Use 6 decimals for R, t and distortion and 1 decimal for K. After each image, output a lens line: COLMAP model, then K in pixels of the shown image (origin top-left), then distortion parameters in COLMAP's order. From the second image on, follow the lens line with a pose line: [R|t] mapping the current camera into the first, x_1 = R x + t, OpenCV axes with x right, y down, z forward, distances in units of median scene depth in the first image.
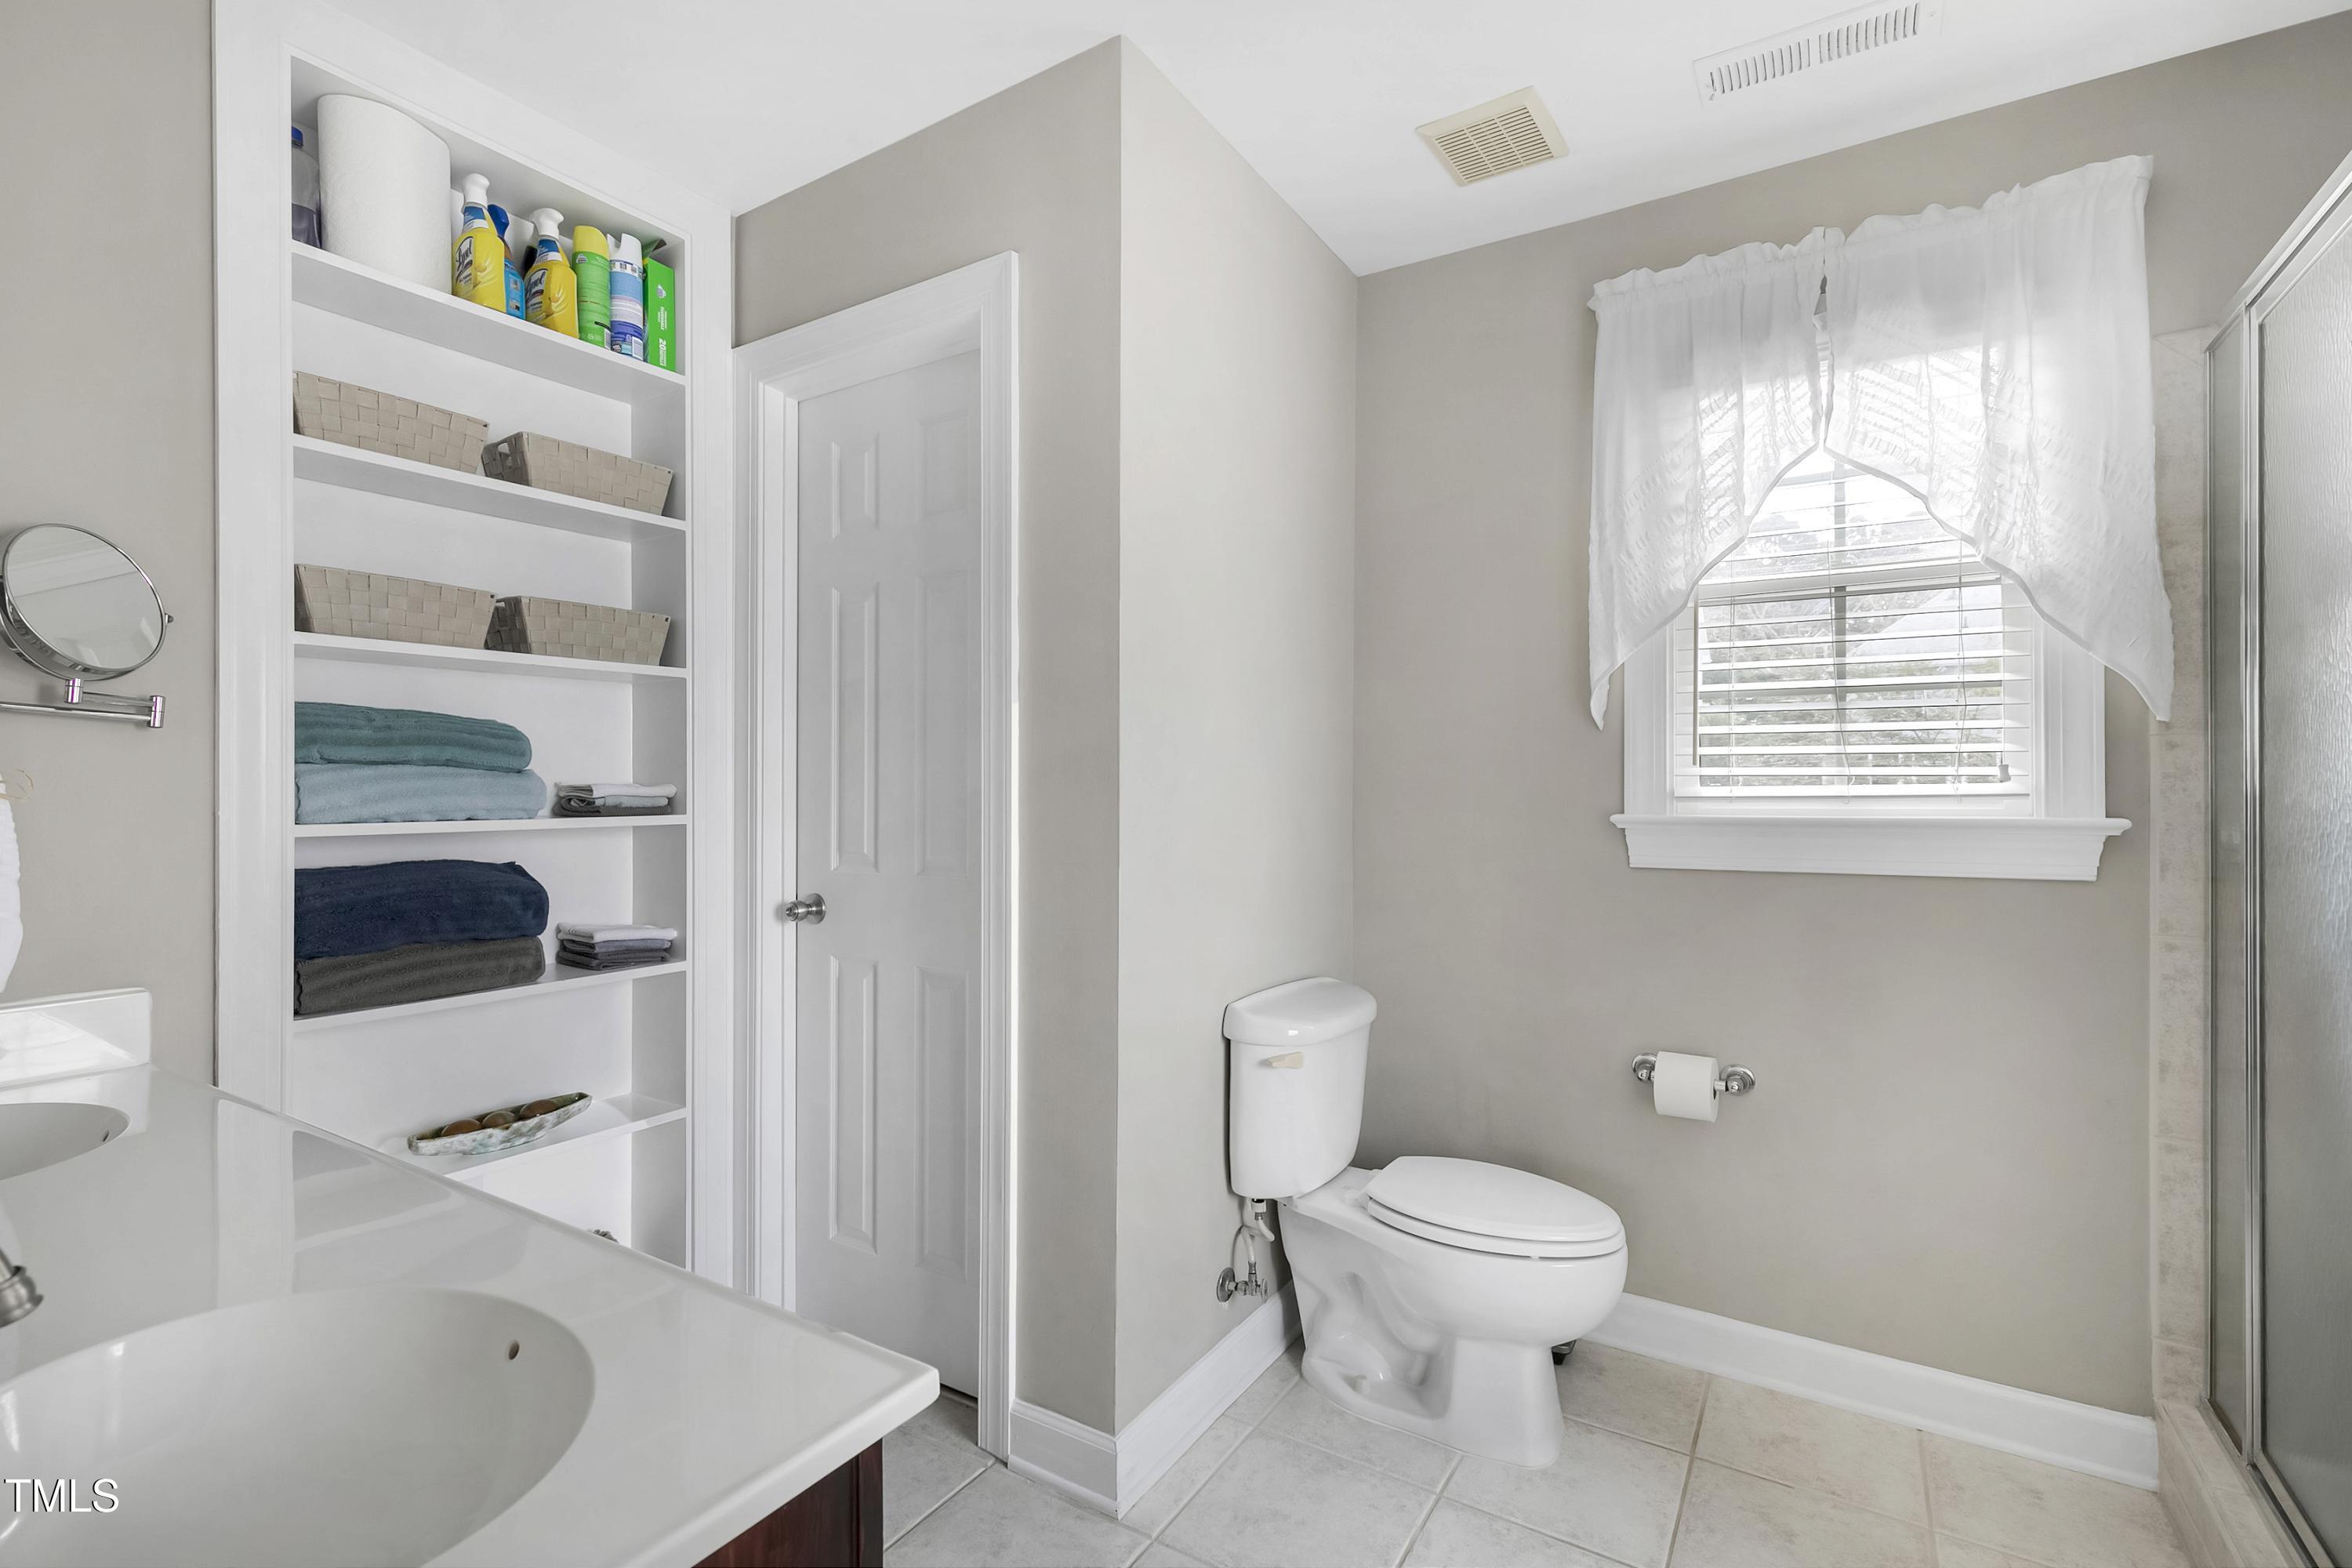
lens RADIAL K [[1061.6, 0, 1169.2], [0, 1061.6, 781.1], [0, 0, 1]] dist [0.008987, 0.000250]
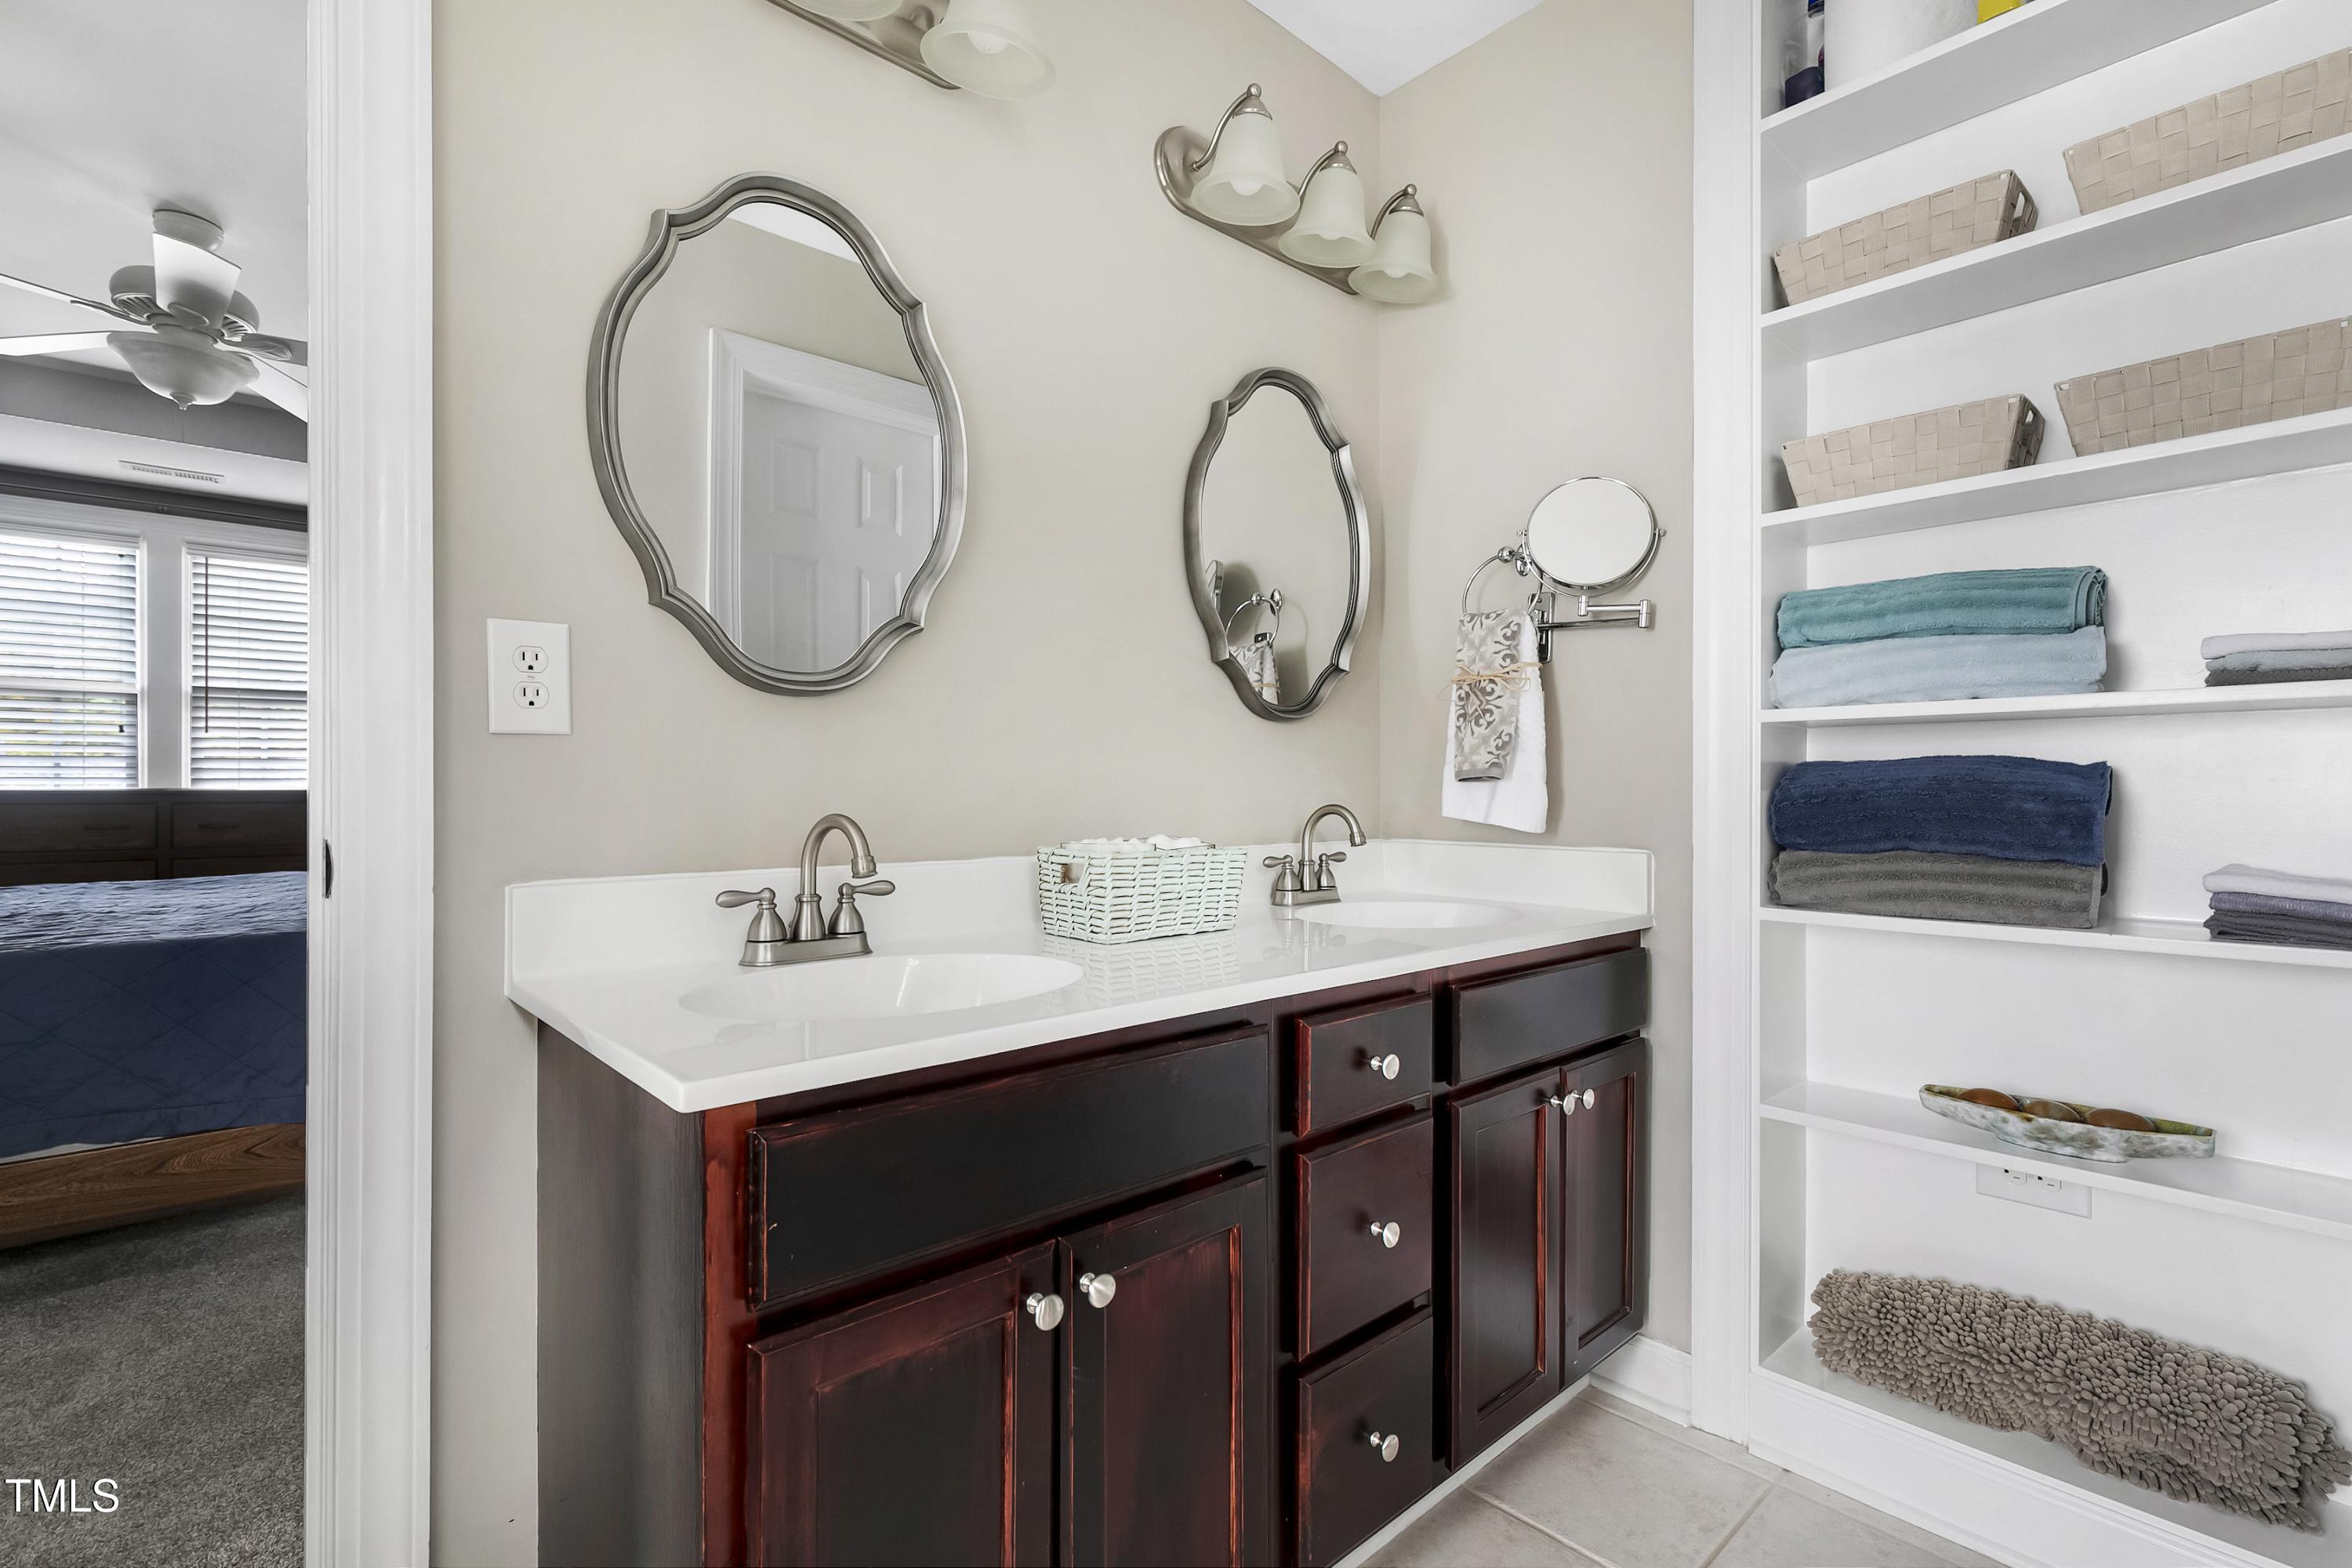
lens RADIAL K [[1061.6, 0, 1169.2], [0, 1061.6, 781.1], [0, 0, 1]] dist [0.008987, 0.000250]
pose [[-0.263084, -0.005142, -0.964759, 0.257292], [0.004924, 0.999966, -0.006673, 0.102099], [0.964760, -0.006506, -0.263049, 0.668758]]
